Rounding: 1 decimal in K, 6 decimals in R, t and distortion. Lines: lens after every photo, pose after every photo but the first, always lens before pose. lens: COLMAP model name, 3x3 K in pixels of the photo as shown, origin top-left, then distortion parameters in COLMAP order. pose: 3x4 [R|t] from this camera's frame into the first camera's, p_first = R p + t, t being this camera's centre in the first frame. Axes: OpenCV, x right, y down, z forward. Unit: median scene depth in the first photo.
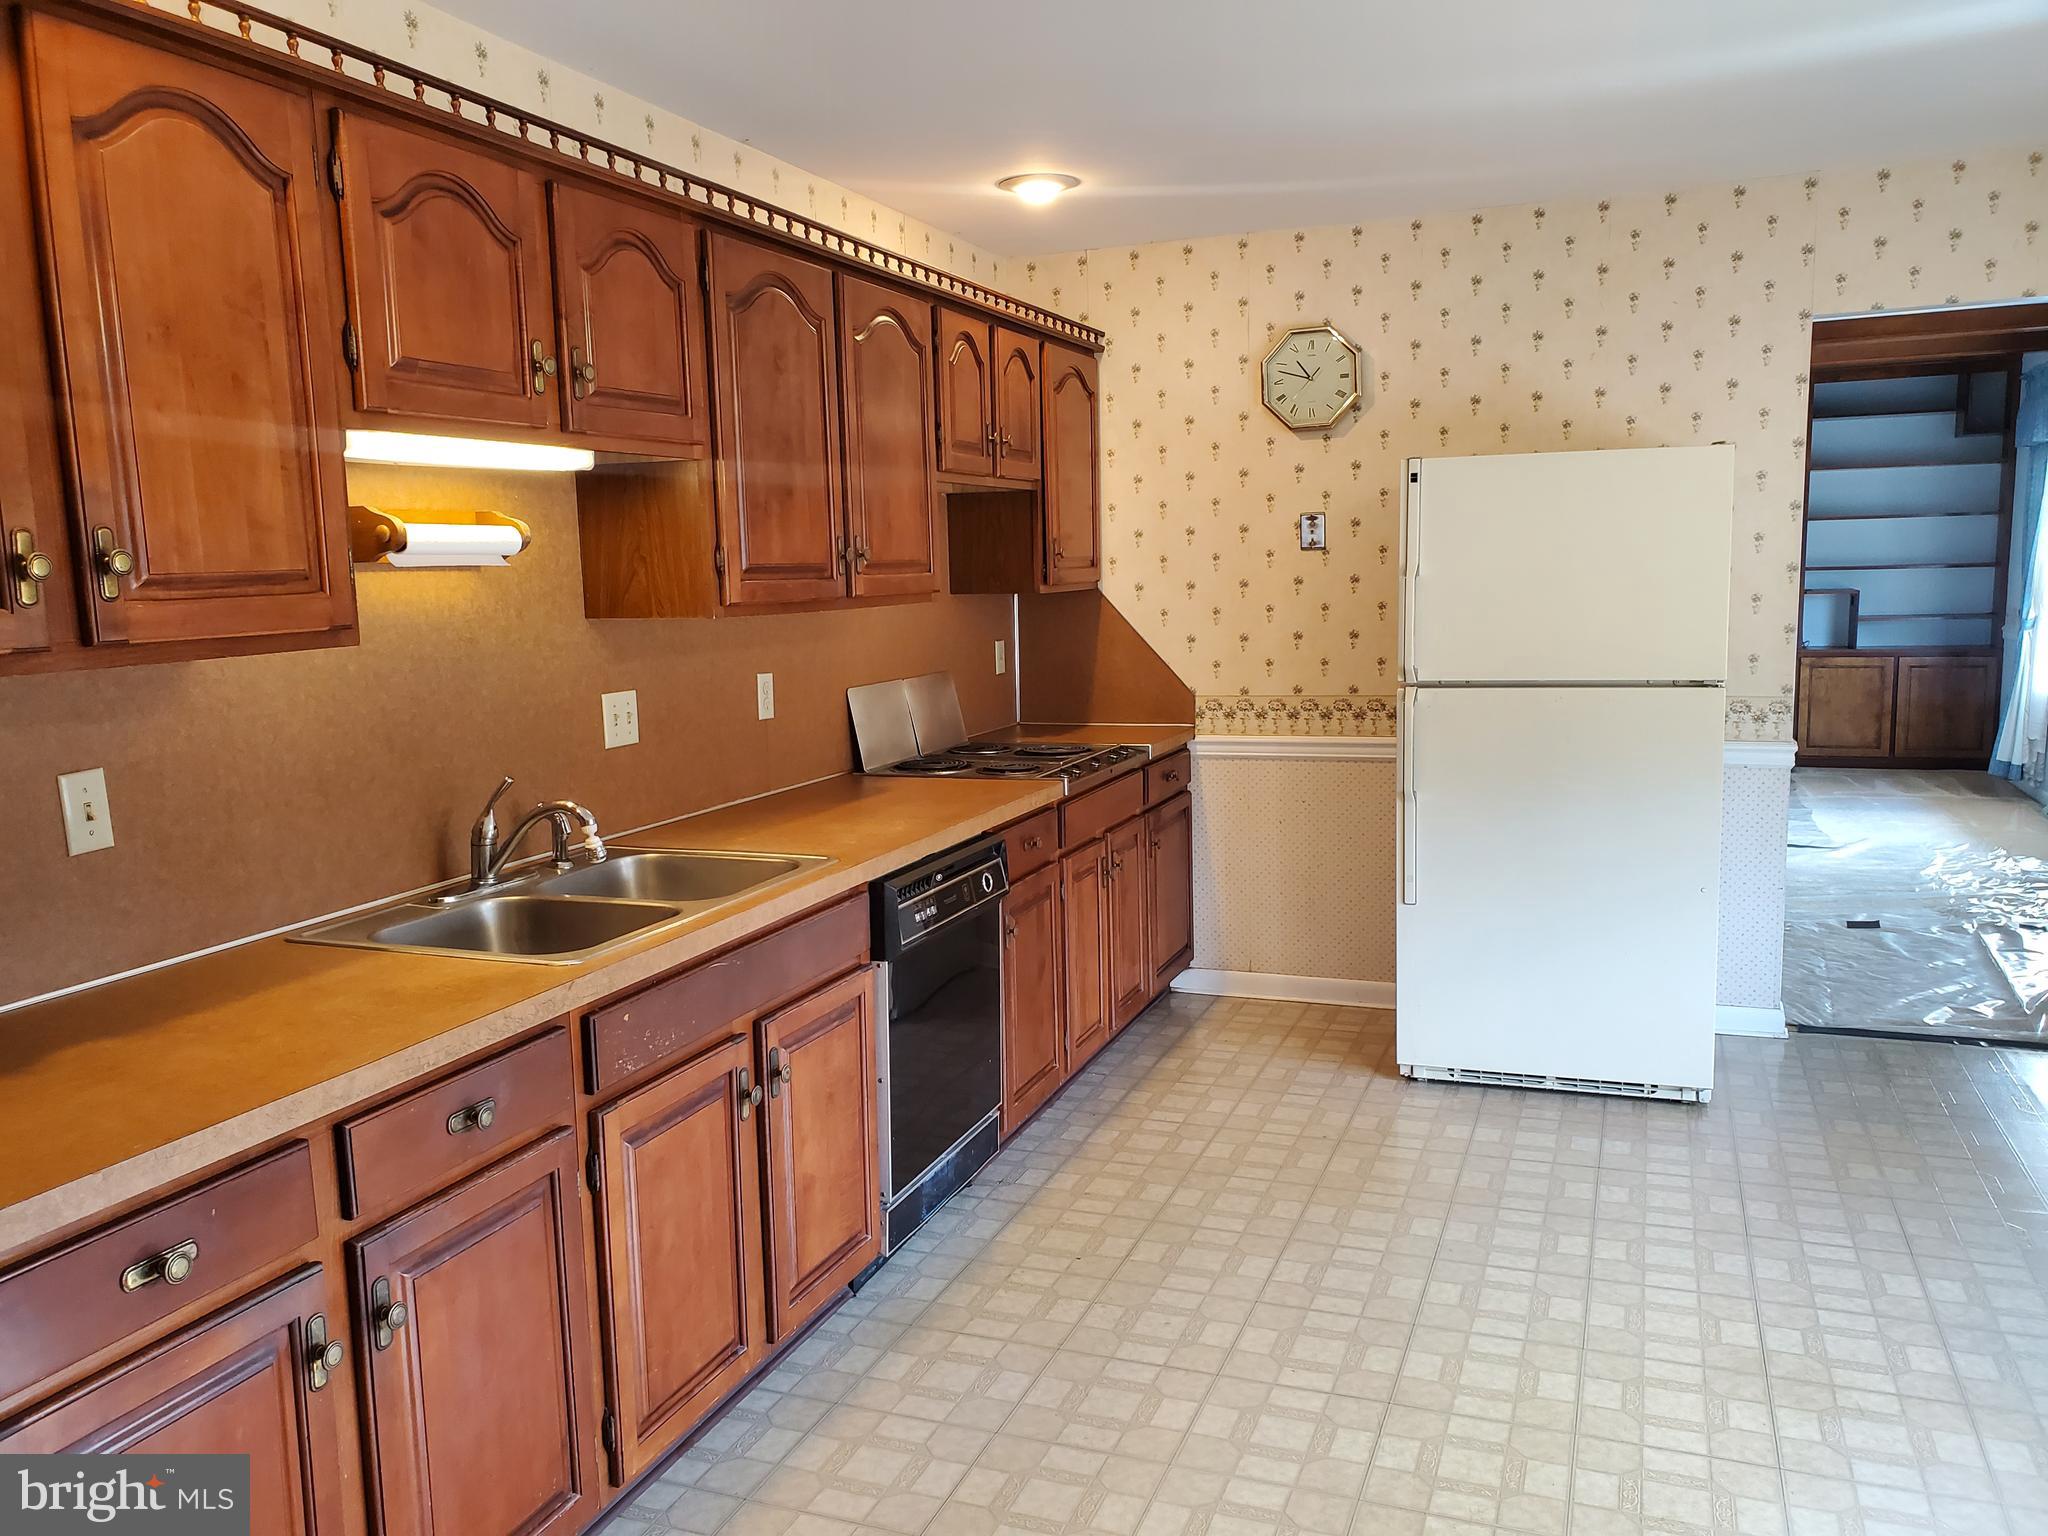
lens RADIAL K [[1556.8, 0, 1024.0], [0, 1556.8, 768.0], [0, 0, 1]] dist [0.009444, 0.000236]
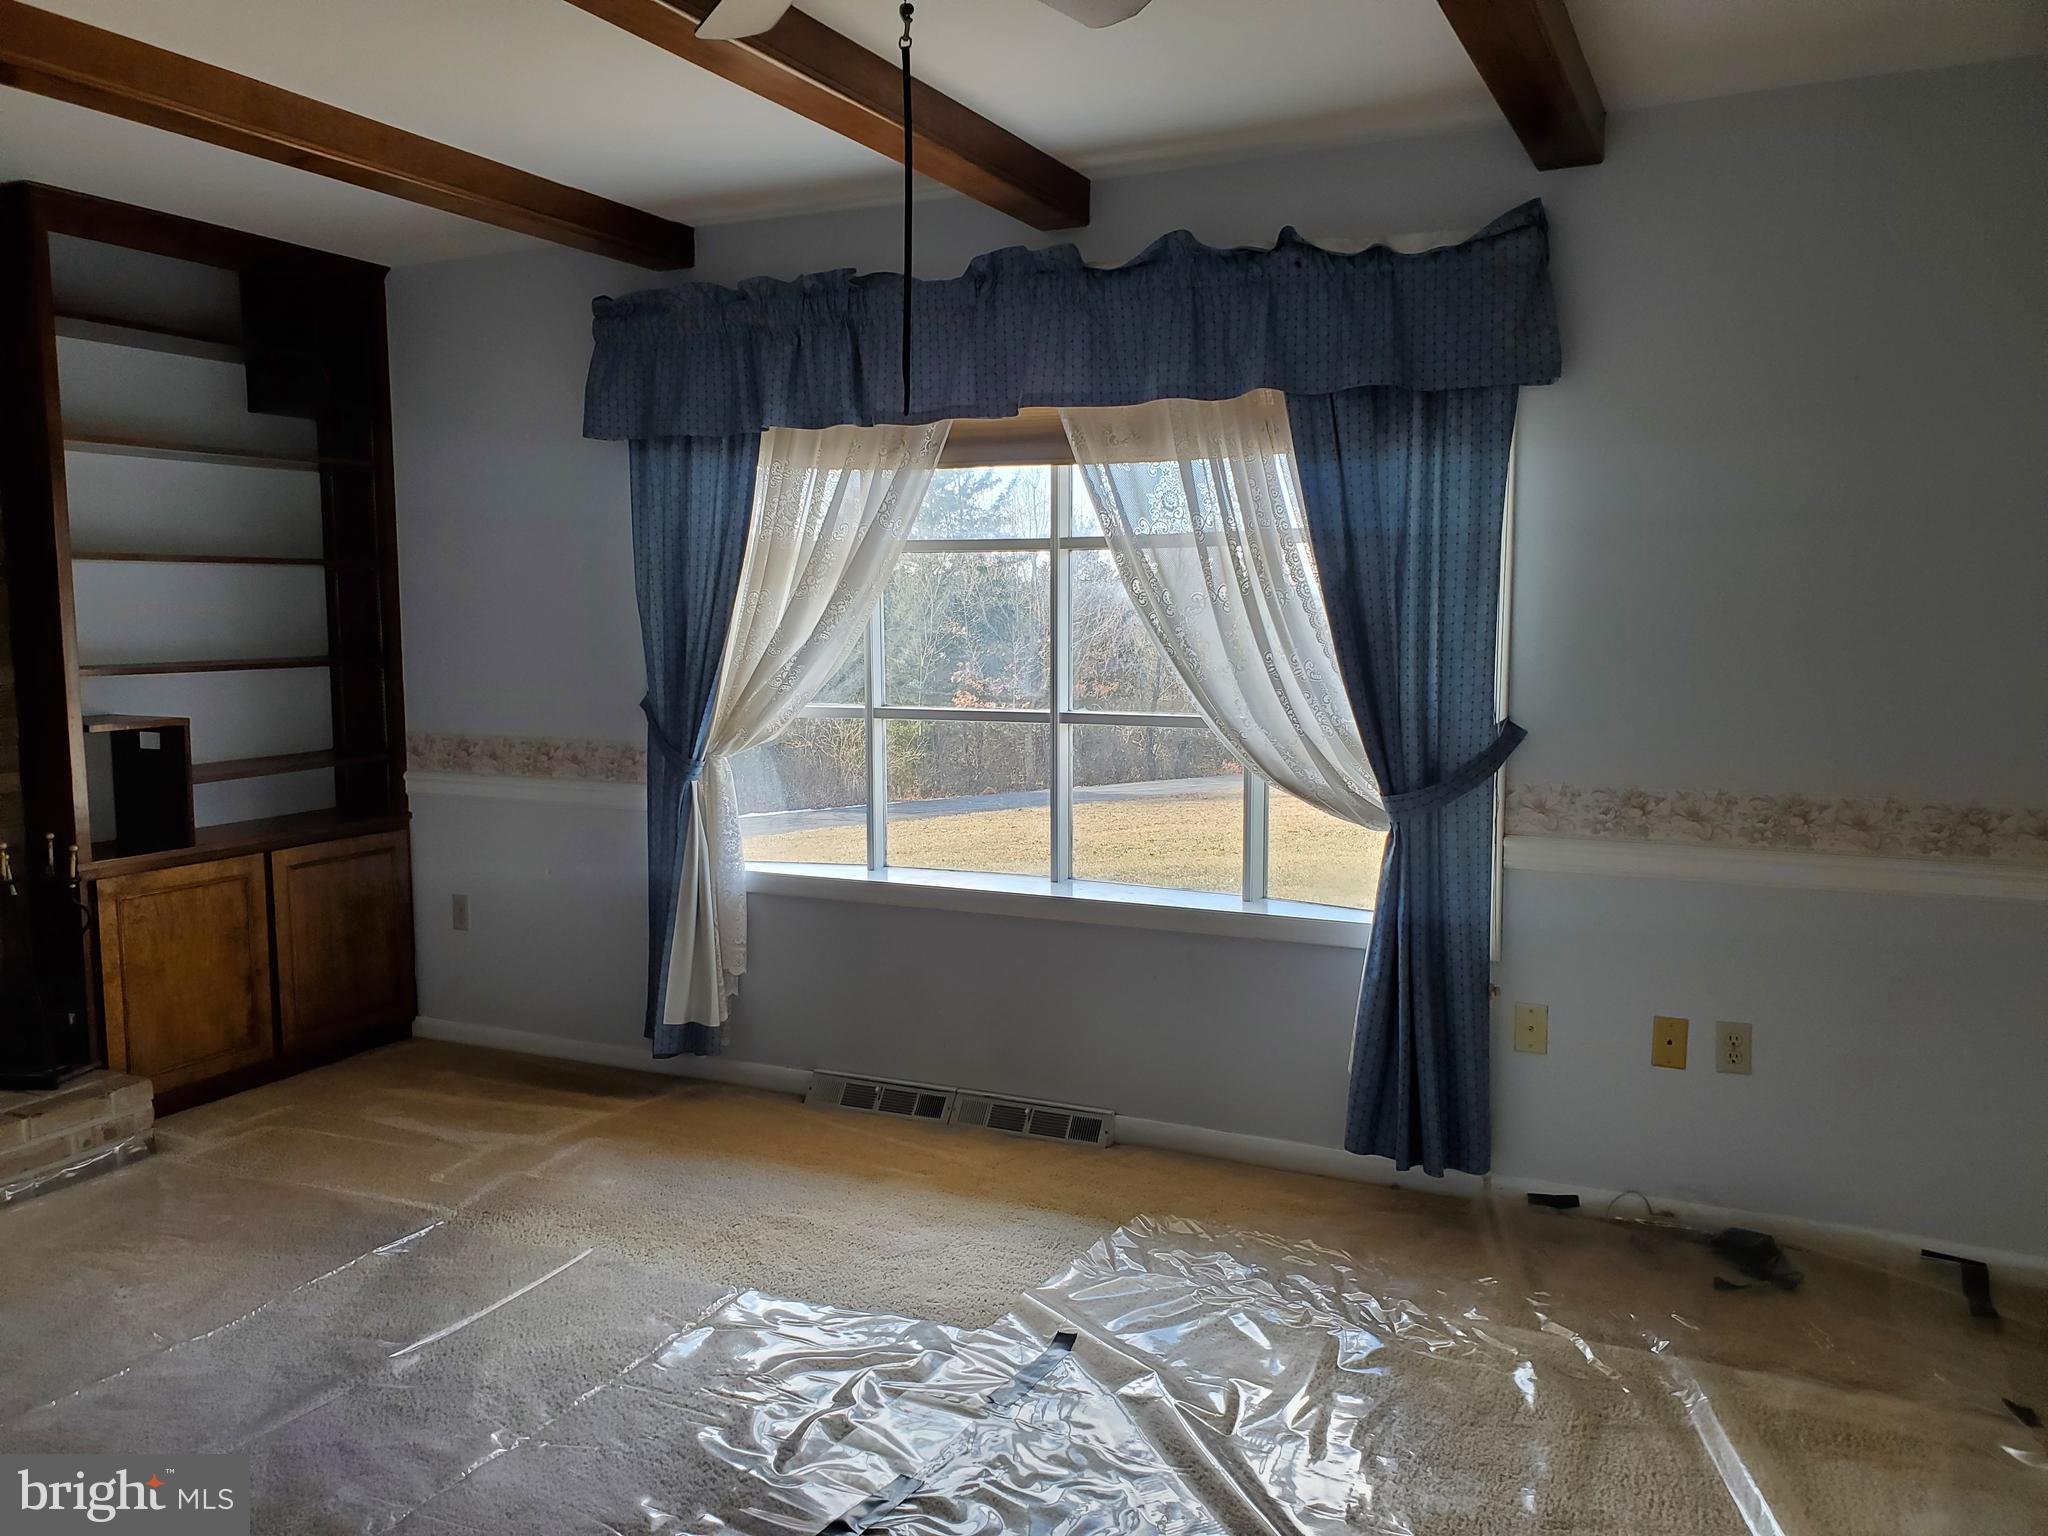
lens RADIAL K [[1556.8, 0, 1024.0], [0, 1556.8, 768.0], [0, 0, 1]] dist [0.009444, 0.000236]
pose [[0.080485, -0.075239, 0.993912, 0.099751], [0.134086, 0.988901, 0.064001, -0.095511], [-0.987696, 0.128119, 0.089680, 0.717516]]
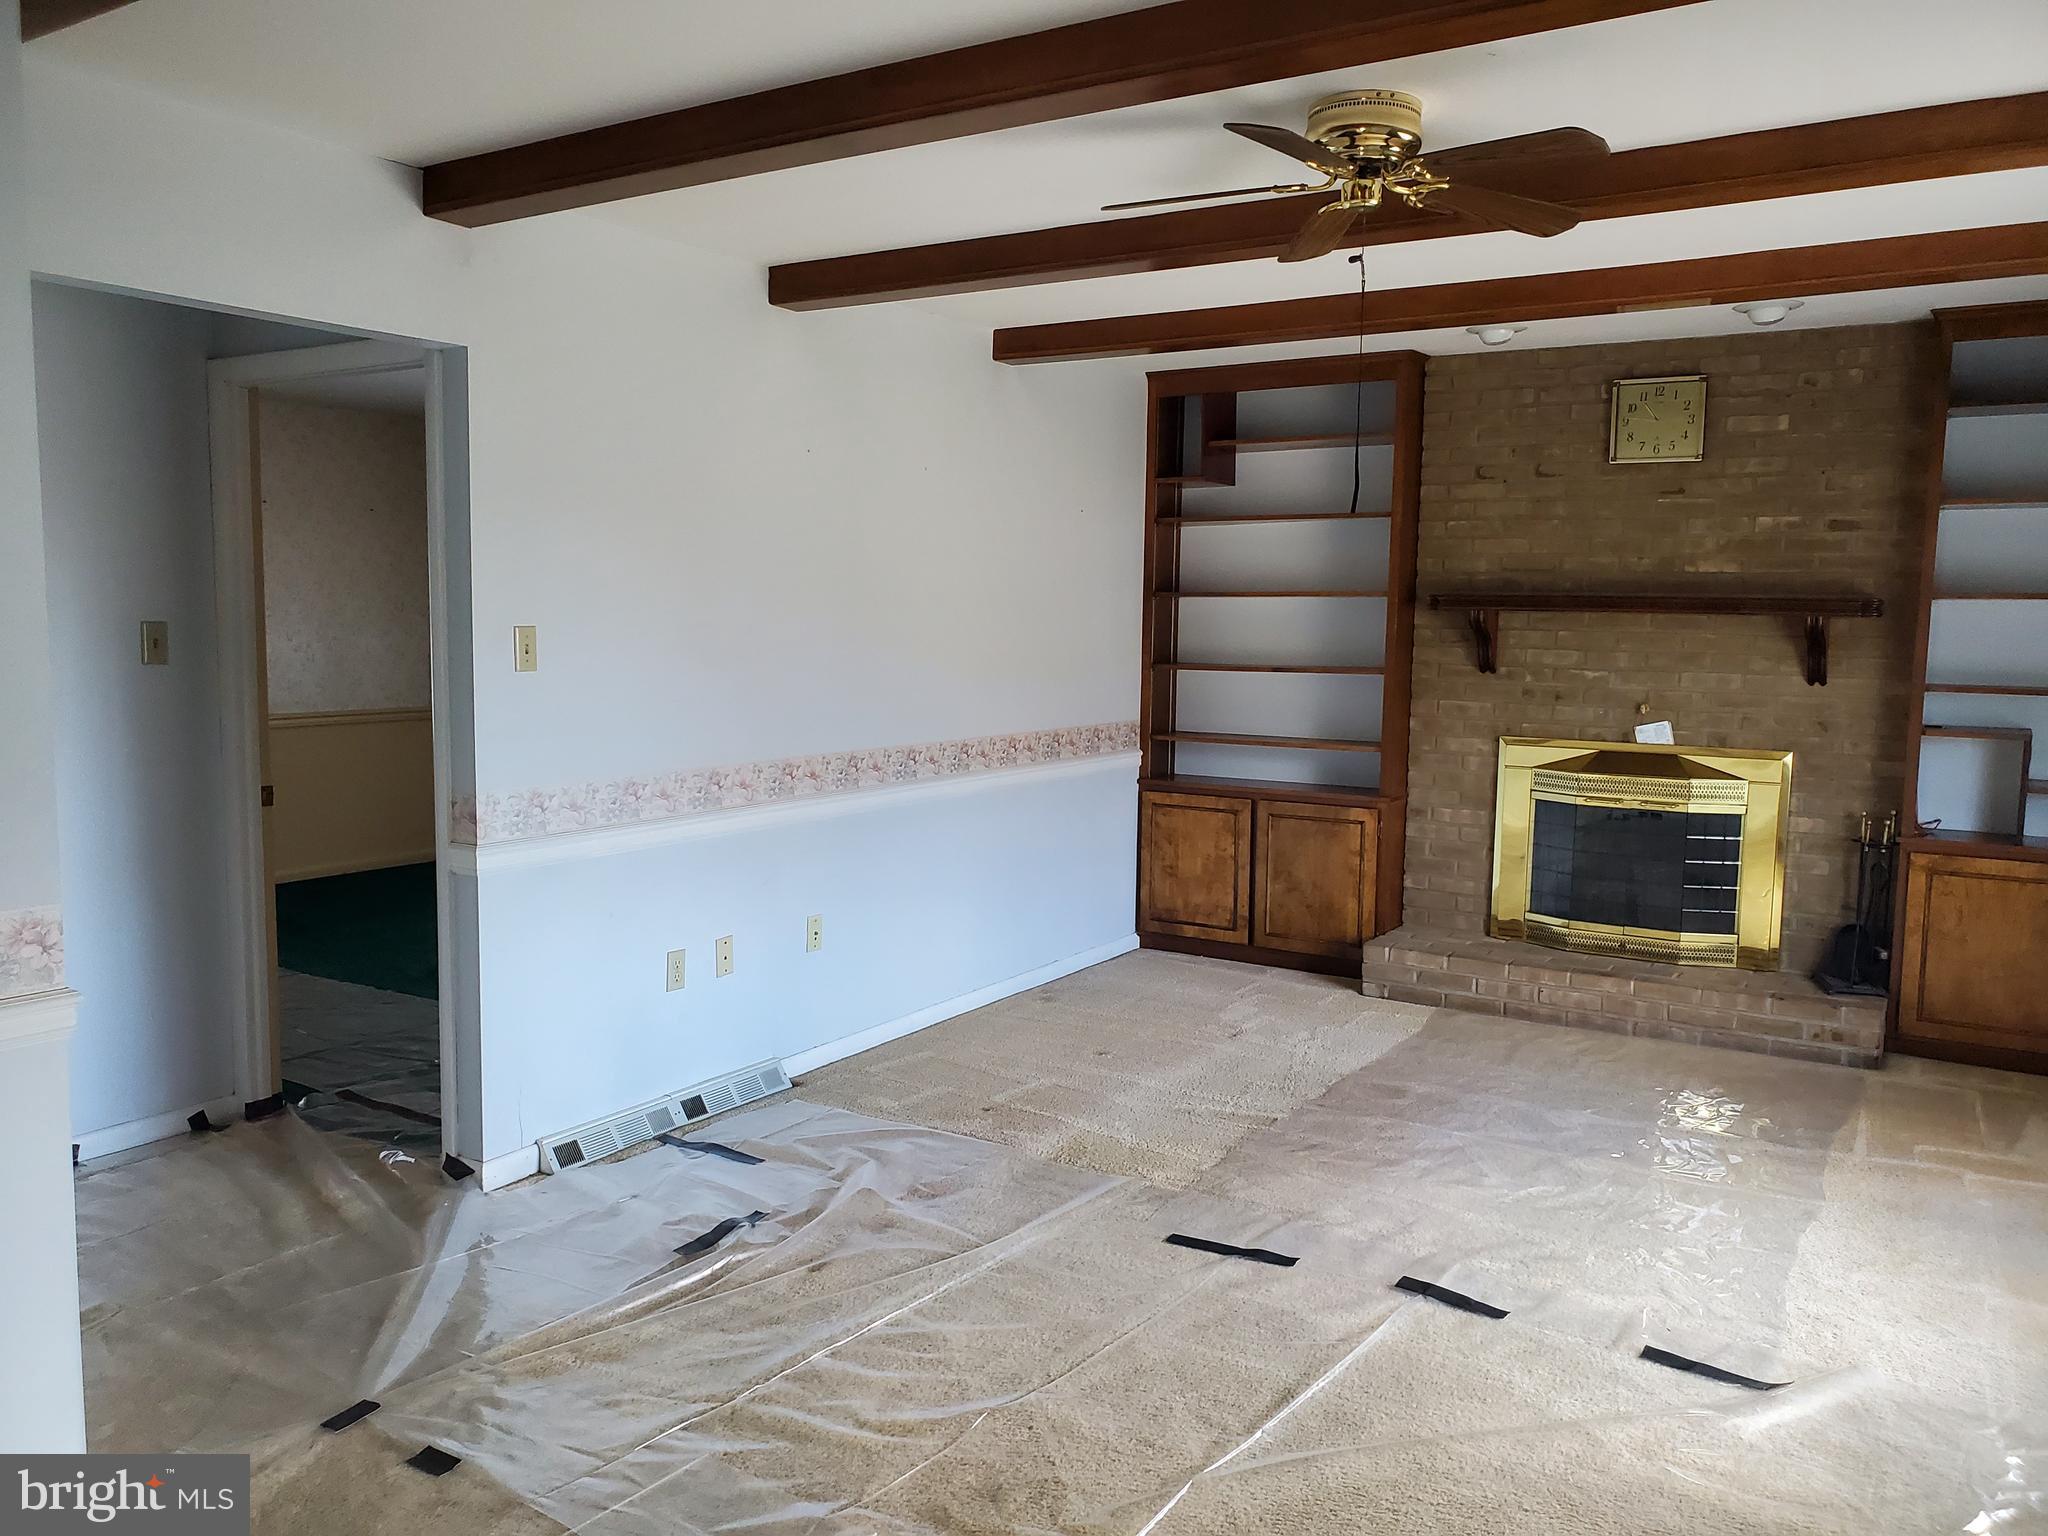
lens RADIAL K [[1556.8, 0, 1024.0], [0, 1556.8, 768.0], [0, 0, 1]] dist [0.009444, 0.000236]
pose [[0.982166, 0.057346, -0.179056, 0.295759], [-0.062742, 0.997726, -0.024618, -0.068343], [0.177237, 0.035414, 0.983531, 0.420742]]
